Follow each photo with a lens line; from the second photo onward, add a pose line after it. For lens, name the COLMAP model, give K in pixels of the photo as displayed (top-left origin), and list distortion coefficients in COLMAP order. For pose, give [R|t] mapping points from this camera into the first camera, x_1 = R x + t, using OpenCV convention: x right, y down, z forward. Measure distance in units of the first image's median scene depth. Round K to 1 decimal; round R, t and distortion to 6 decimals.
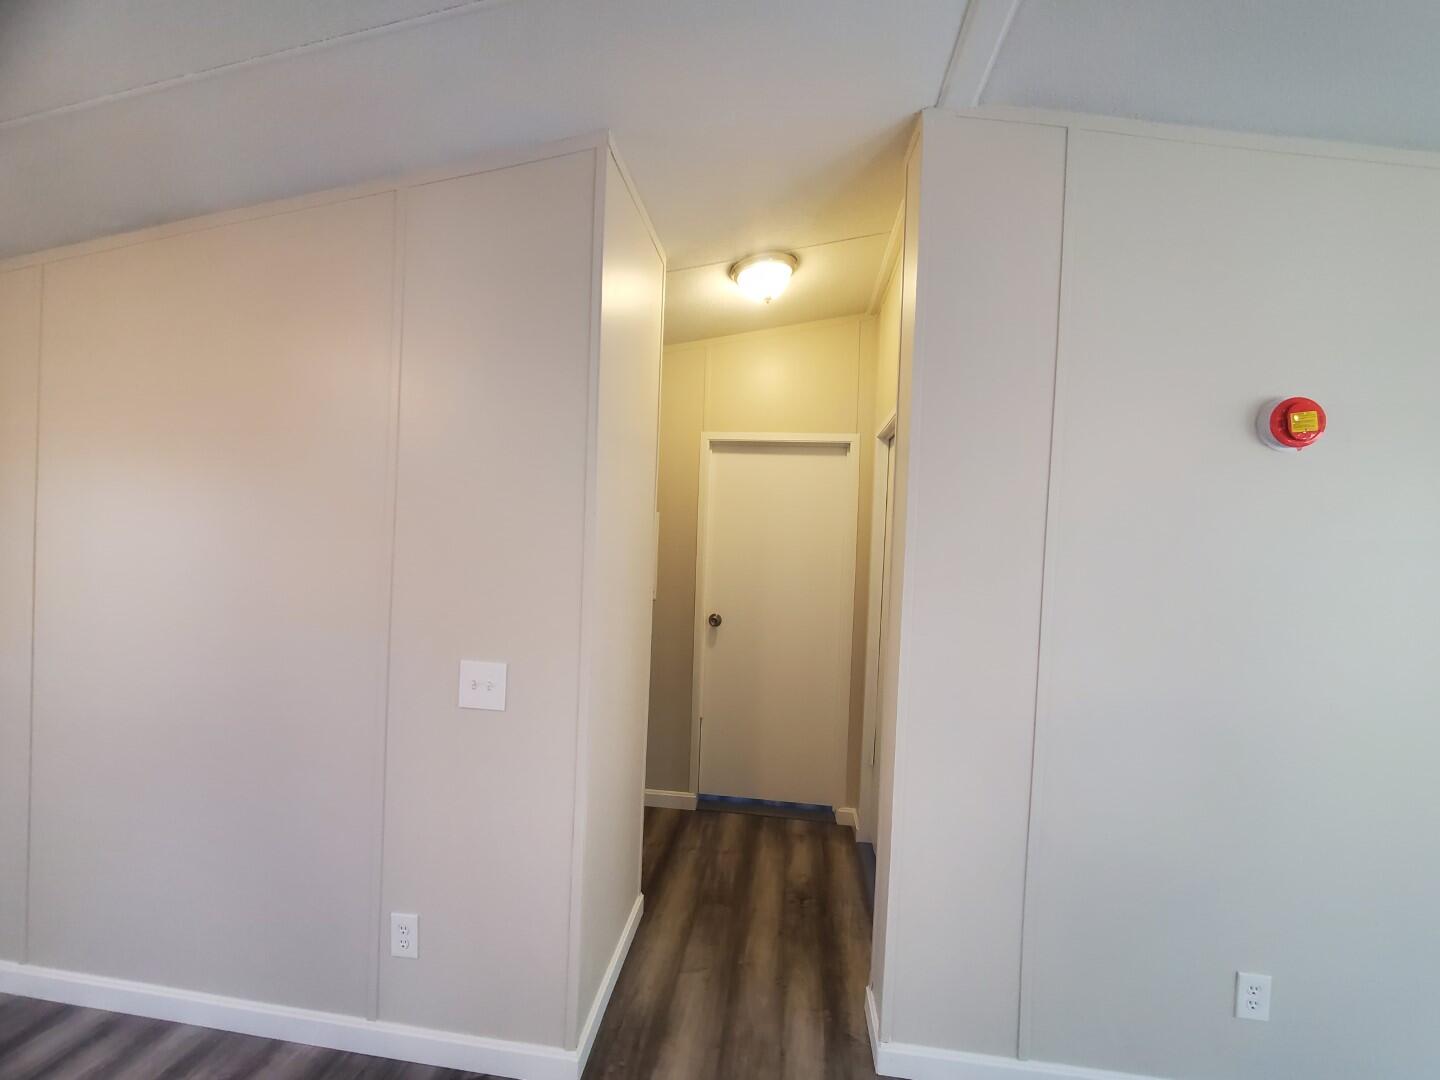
lens RADIAL K [[570.5, 0, 722.9], [0, 570.5, 538.1], [0, 0, 1]] dist [-0.002015, 0.000055]
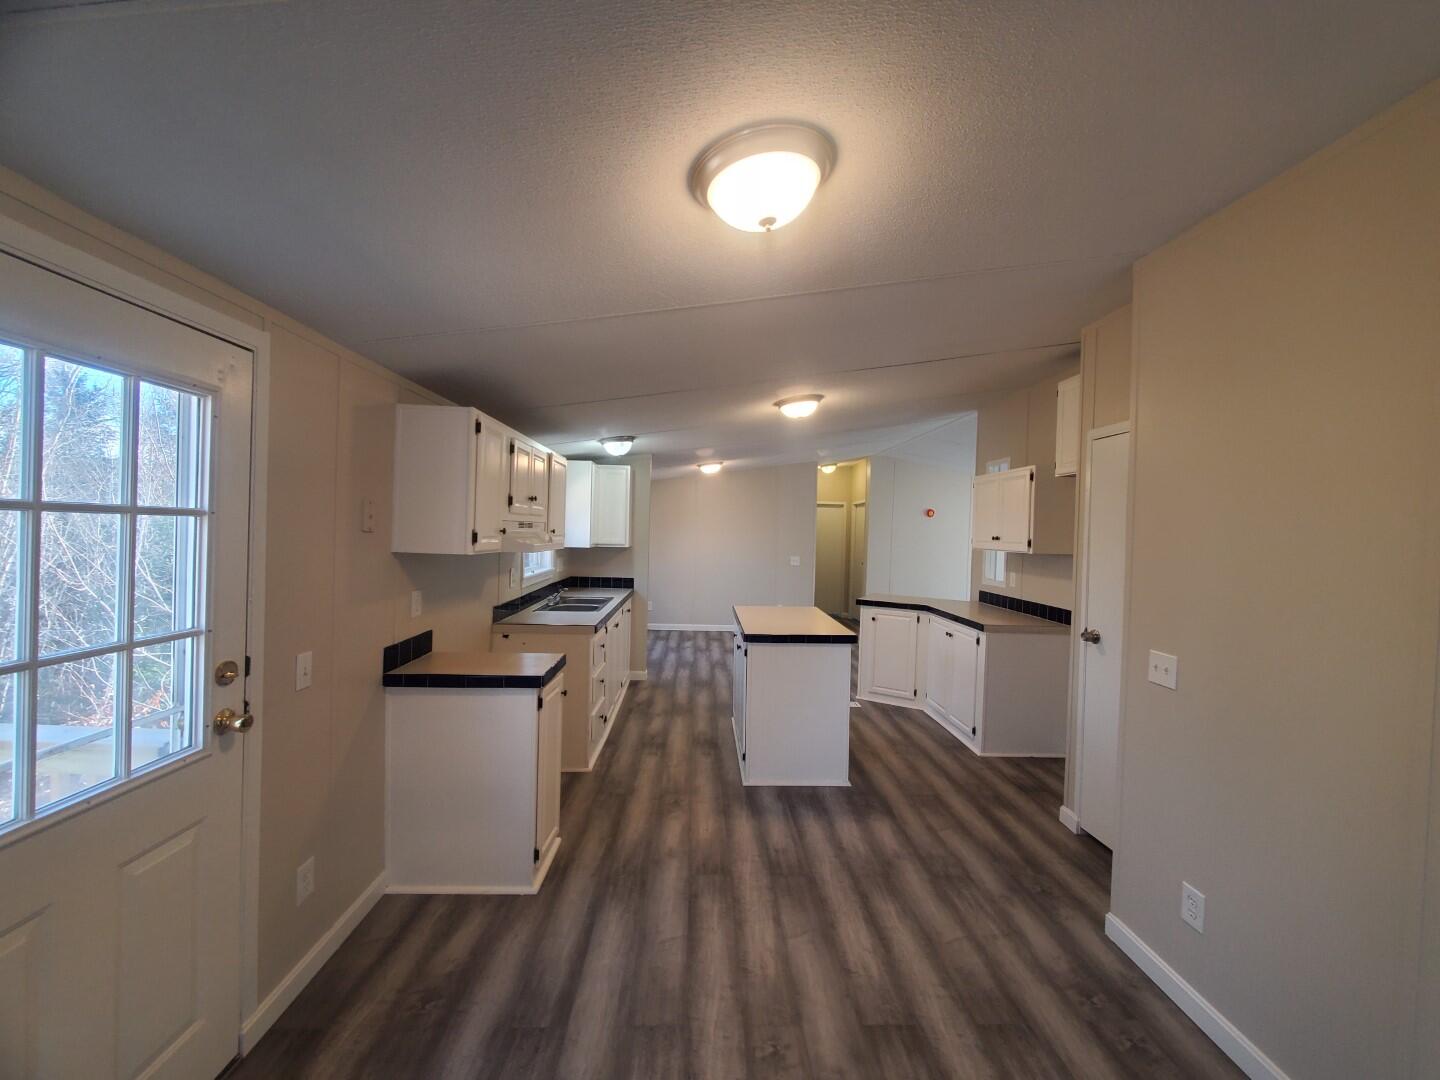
lens RADIAL K [[570.5, 0, 714.5], [0, 570.5, 518.5], [0, 0, 1]] dist [-0.002015, 0.000055]
pose [[0.988773, -0.008320, 0.149190, -1.964493], [0.013053, 0.999441, -0.030771, 0.012637], [-0.148851, 0.032373, 0.988330, -4.200279]]
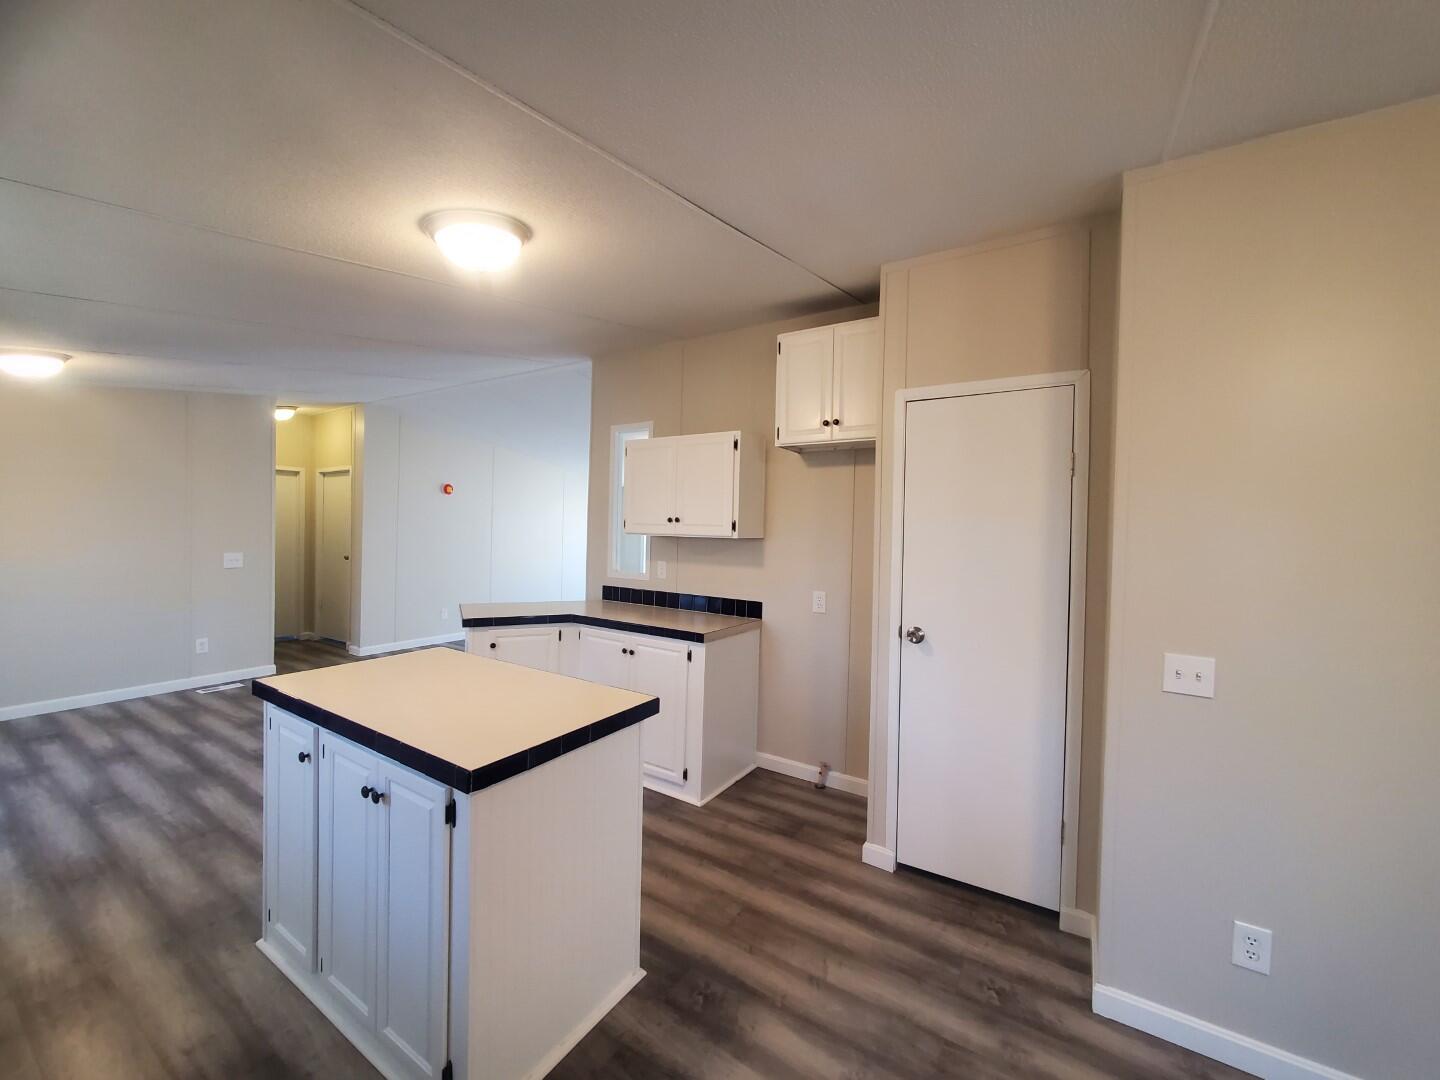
lens RADIAL K [[570.5, 0, 720.7], [0, 570.5, 533.8], [0, 0, 1]] dist [-0.002015, 0.000055]
pose [[0.429668, -0.035978, 0.902270, -2.097193], [0.008175, 0.999320, 0.035955, 0.017167], [-0.902950, -0.008072, 0.429670, -2.793984]]
